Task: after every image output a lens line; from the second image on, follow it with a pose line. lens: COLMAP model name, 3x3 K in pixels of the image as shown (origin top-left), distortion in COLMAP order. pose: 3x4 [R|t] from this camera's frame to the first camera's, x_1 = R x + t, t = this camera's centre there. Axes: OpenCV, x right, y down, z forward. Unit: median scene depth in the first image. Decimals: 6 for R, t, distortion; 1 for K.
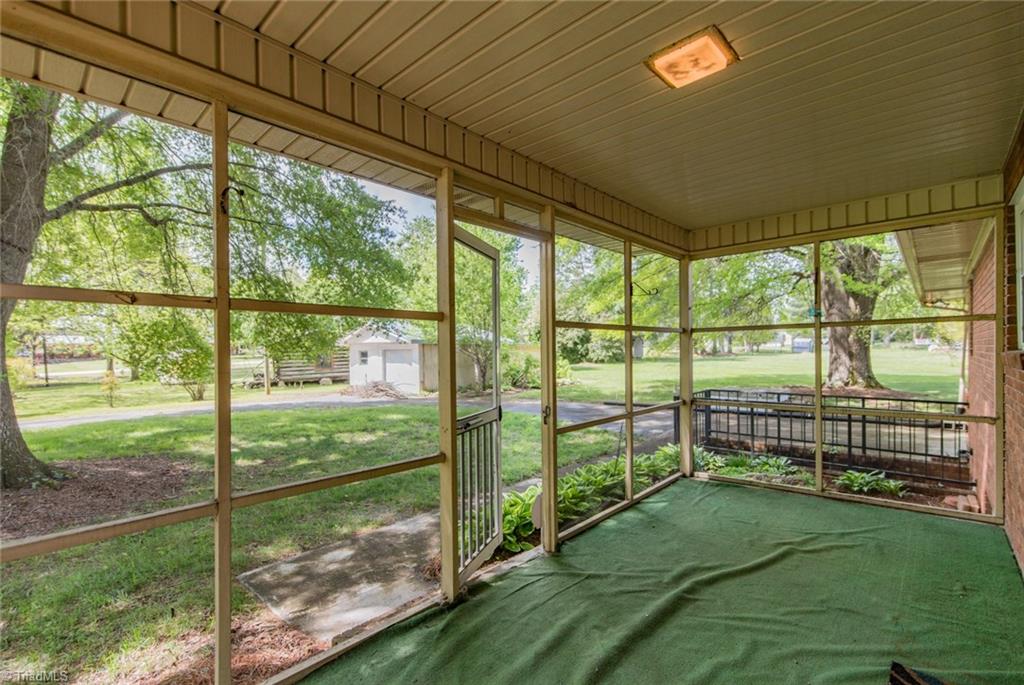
lens RADIAL K [[466.6, 0, 512.6], [0, 466.6, 351.6], [0, 0, 1]] dist [0.001442, -0.000307]
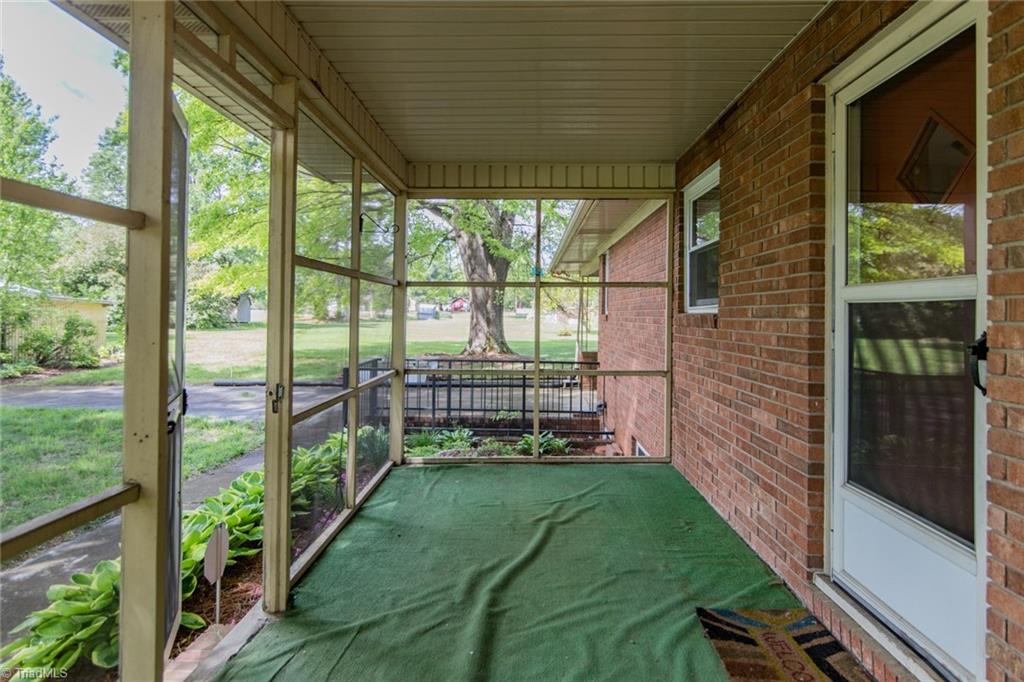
lens RADIAL K [[570.0, 0, 518.6], [0, 570.0, 305.9], [0, 0, 1]] dist [0.002289, 0.000212]
pose [[0.747720, 0.030323, 0.663321, -0.111119], [-0.017900, 0.999514, -0.025514, 0.012625], [-0.663772, 0.007204, 0.747900, 0.104792]]
